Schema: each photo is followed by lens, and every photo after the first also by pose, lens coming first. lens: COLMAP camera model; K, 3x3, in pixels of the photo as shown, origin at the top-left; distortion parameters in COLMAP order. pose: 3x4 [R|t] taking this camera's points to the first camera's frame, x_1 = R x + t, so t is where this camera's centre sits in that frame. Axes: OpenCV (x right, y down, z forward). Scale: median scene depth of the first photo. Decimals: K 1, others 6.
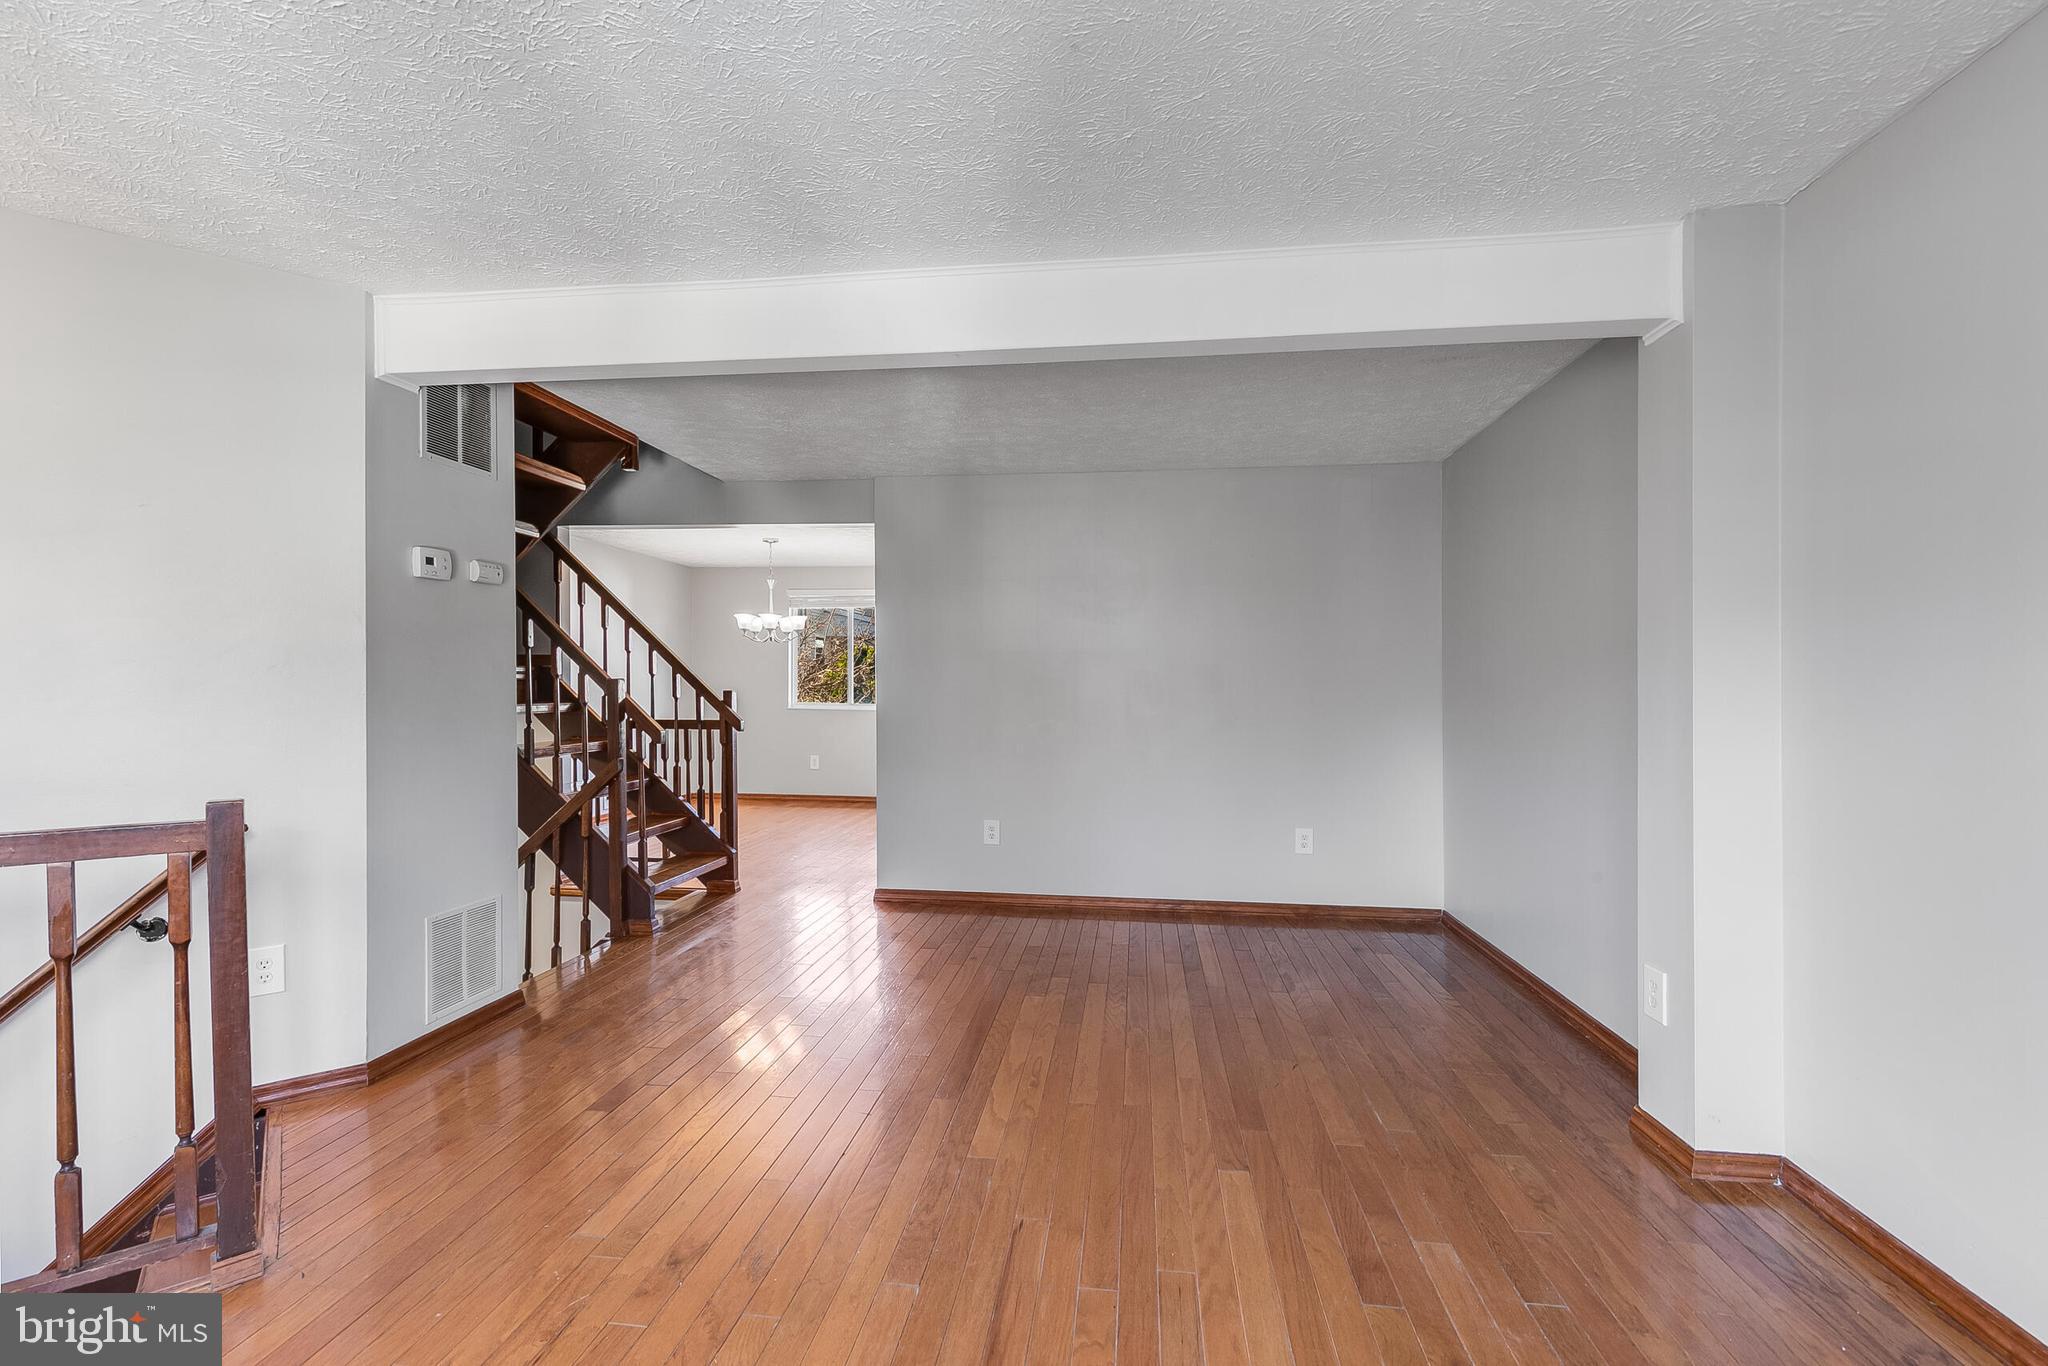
lens RADIAL K [[911.7, 0, 1017.7], [0, 911.7, 701.6], [0, 0, 1]] dist [-0.007563, -0.000106]
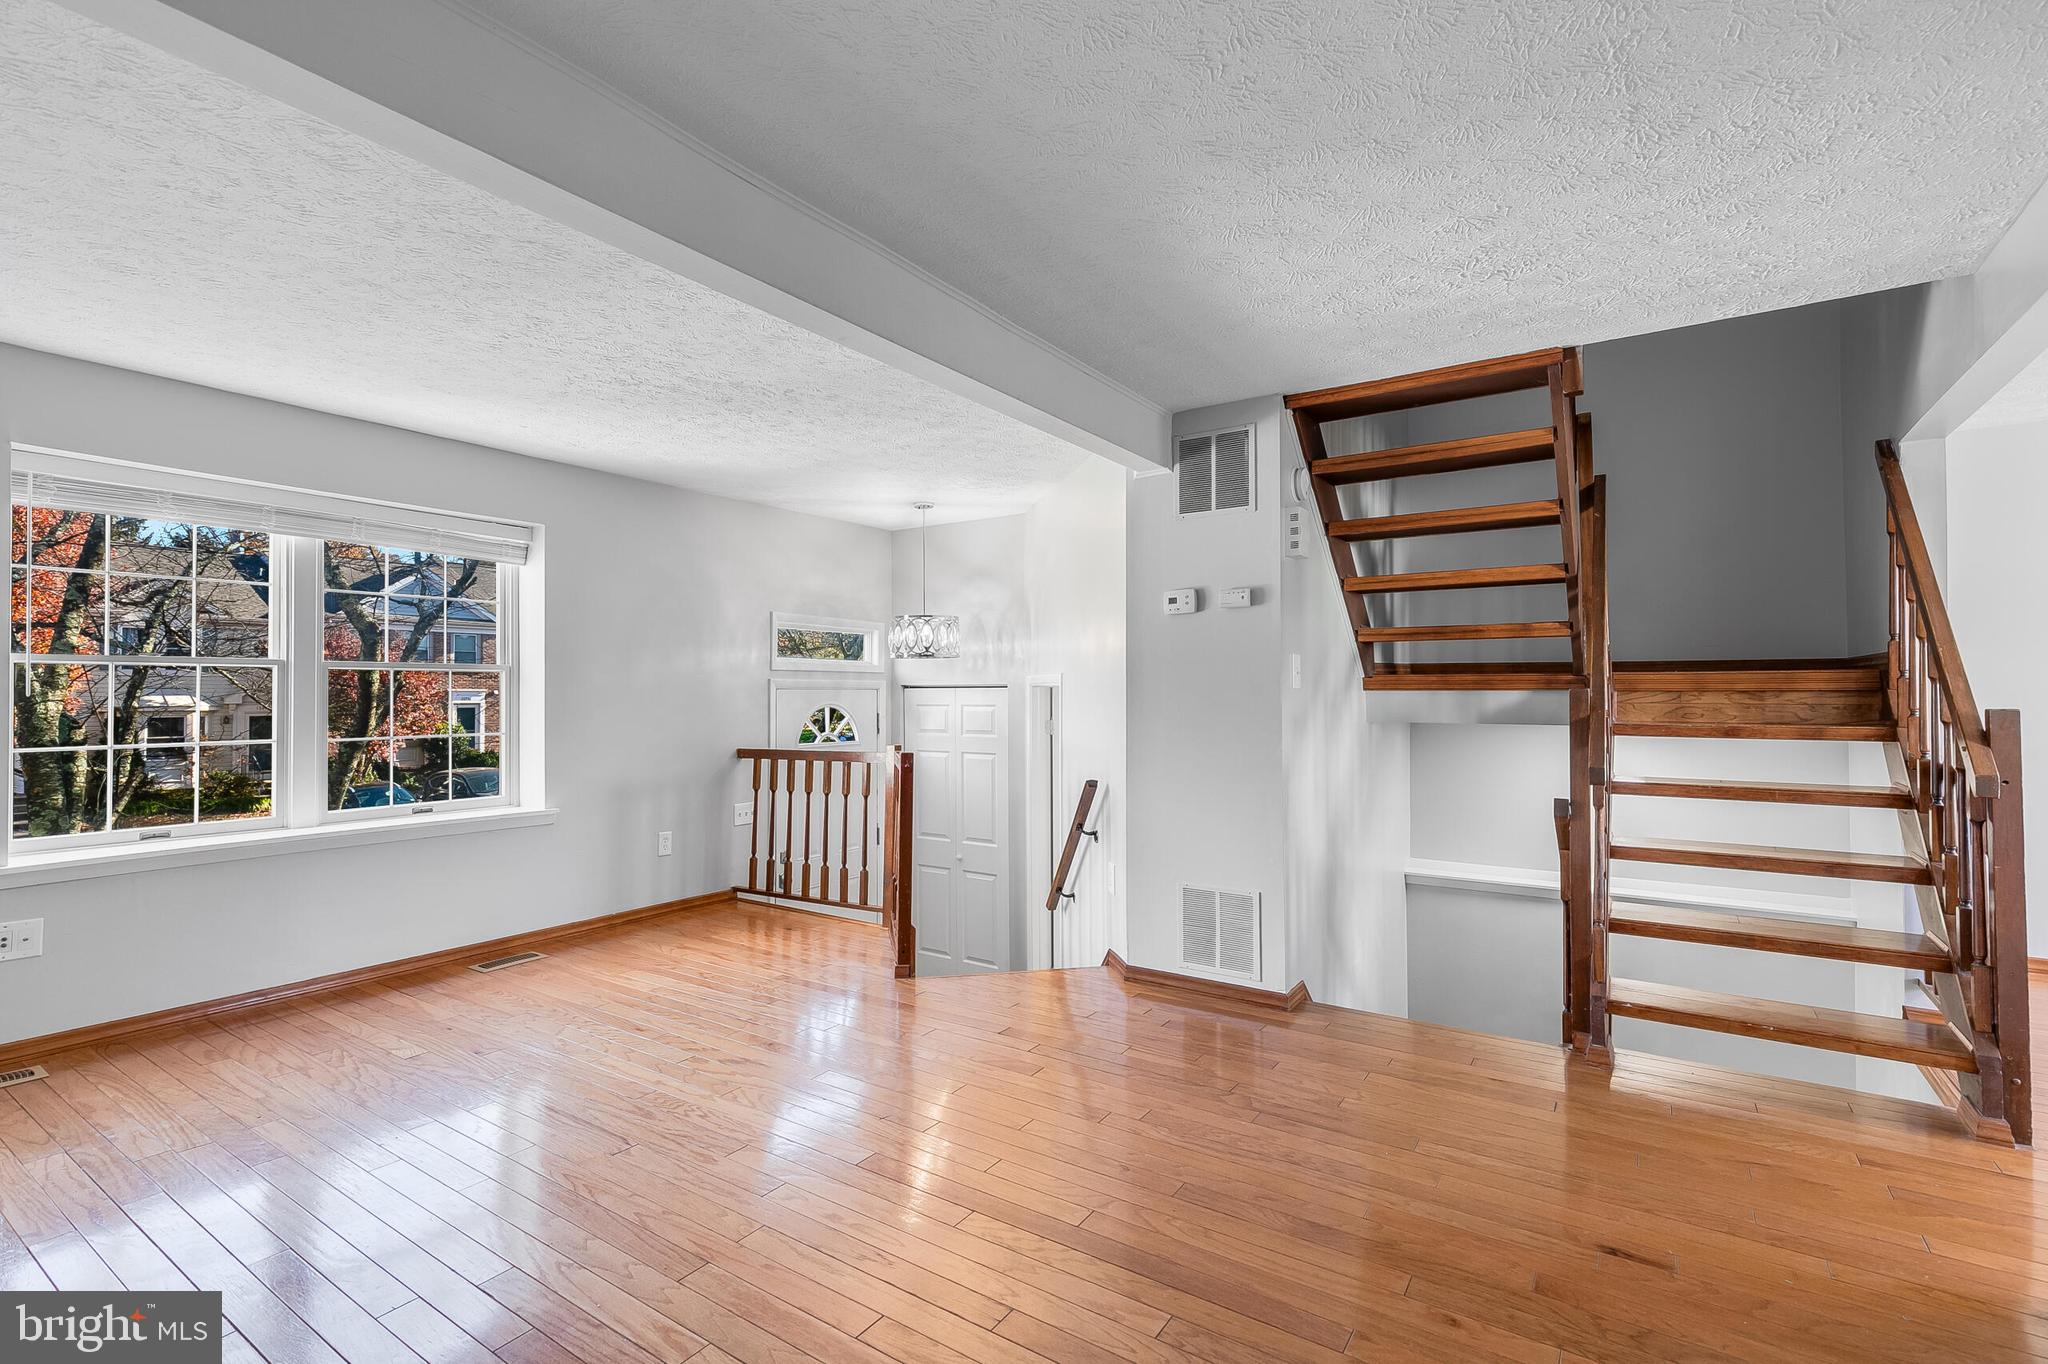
lens RADIAL K [[911.7, 0, 1017.7], [0, 911.7, 700.6], [0, 0, 1]] dist [-0.007563, -0.000106]
pose [[-0.443932, 0.003761, -0.896052, 0.574922], [-0.006726, 0.999949, 0.007529, -0.023840], [0.896035, 0.009369, -0.443884, 1.330592]]
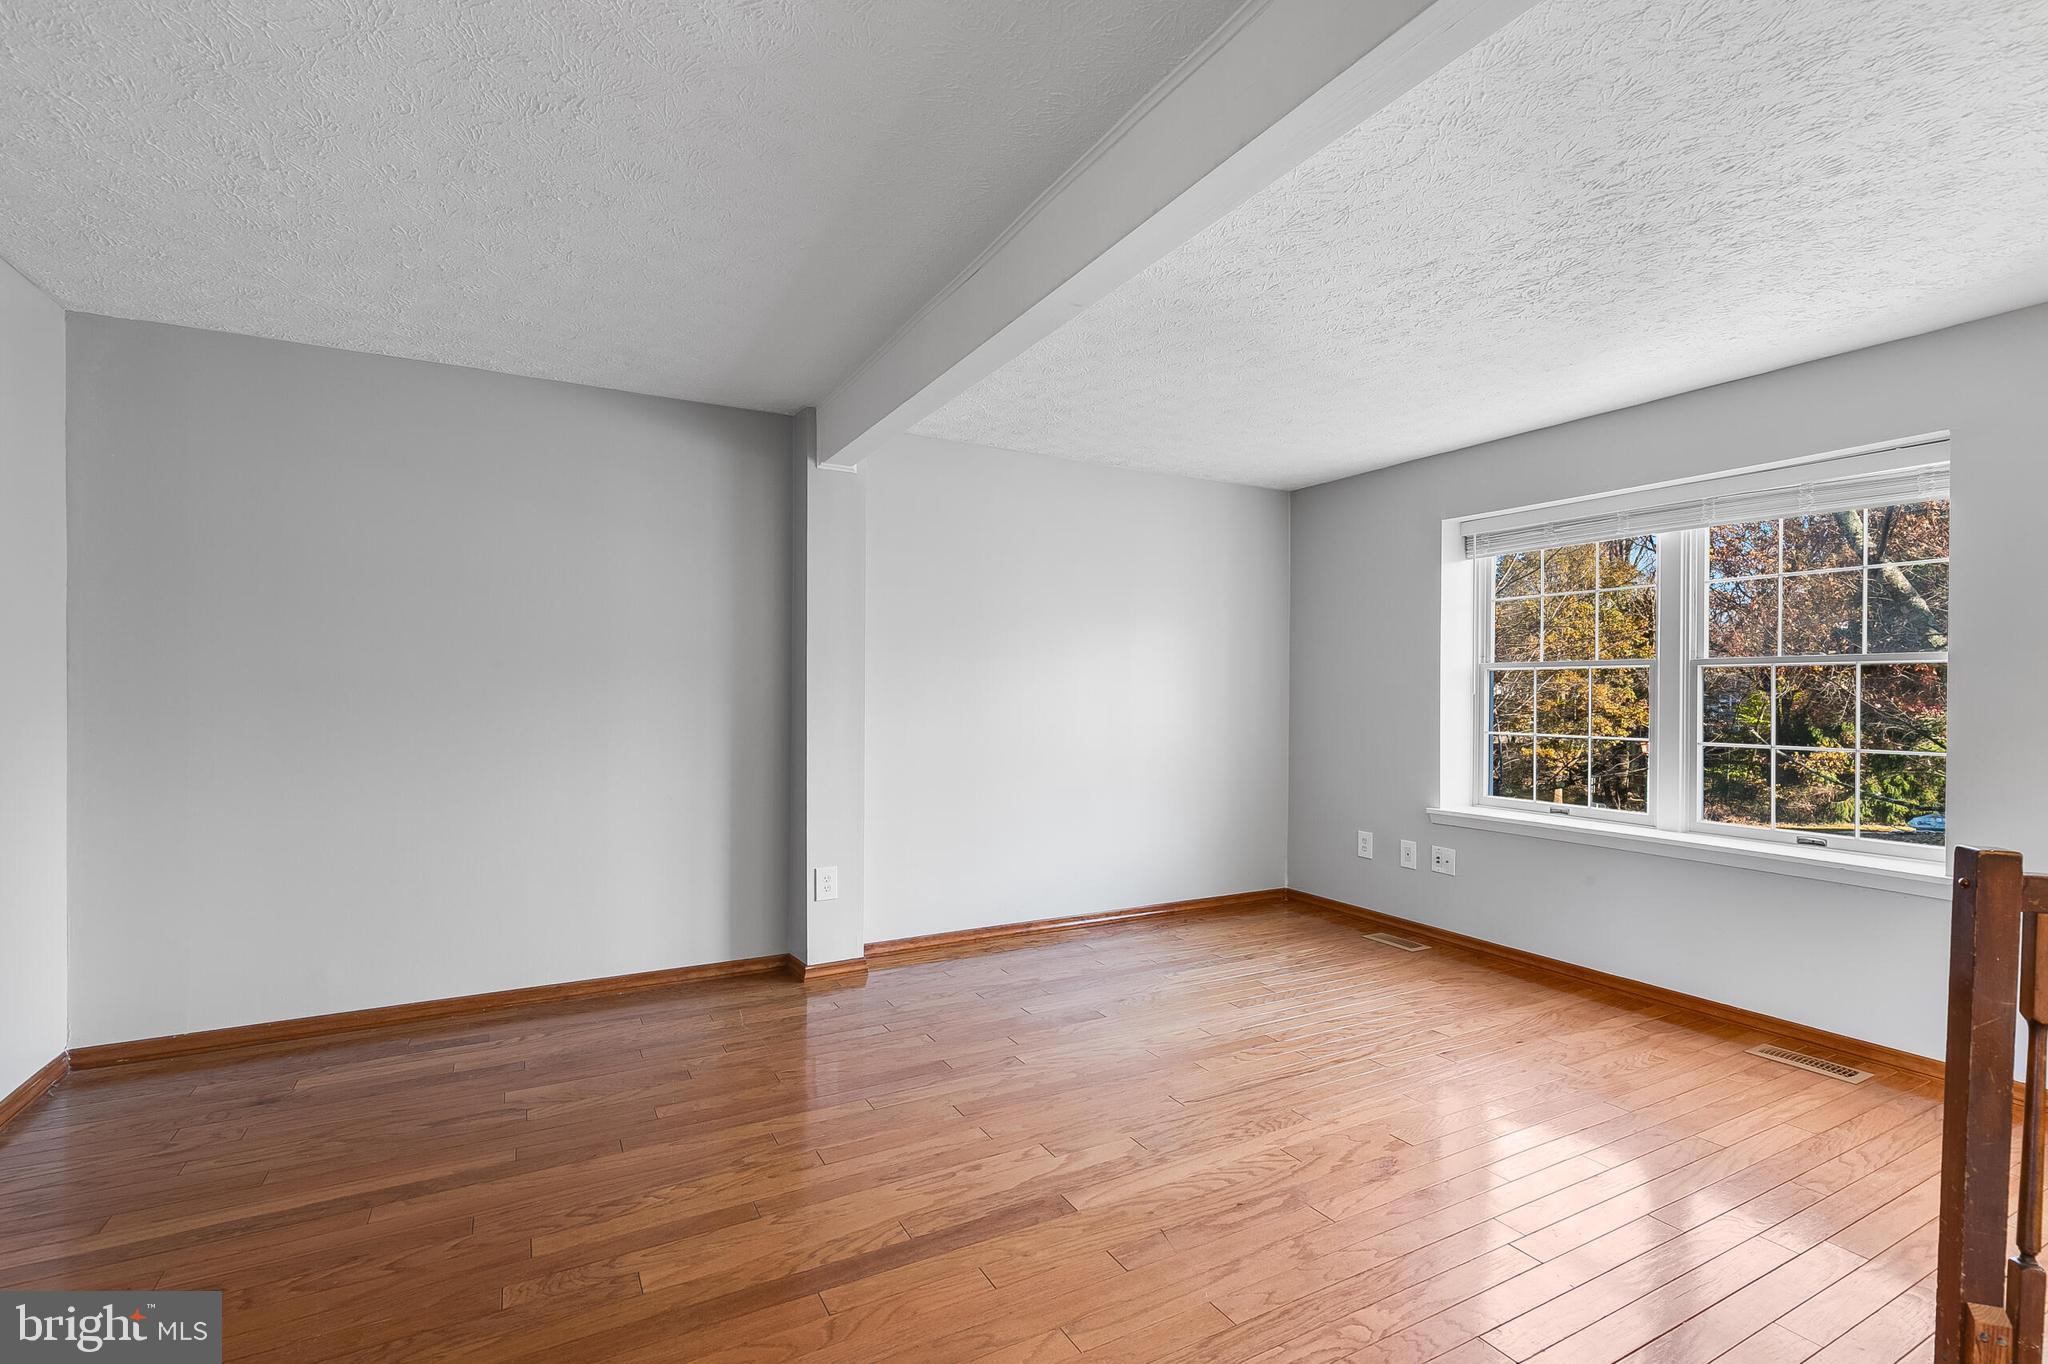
lens RADIAL K [[911.7, 0, 1017.7], [0, 911.7, 700.6], [0, 0, 1]] dist [-0.007563, -0.000106]
pose [[-0.594434, -0.016617, 0.803972, -0.609522], [-0.003686, 0.999832, 0.017940, -0.025571], [-0.804136, 0.007701, -0.594396, 1.318989]]
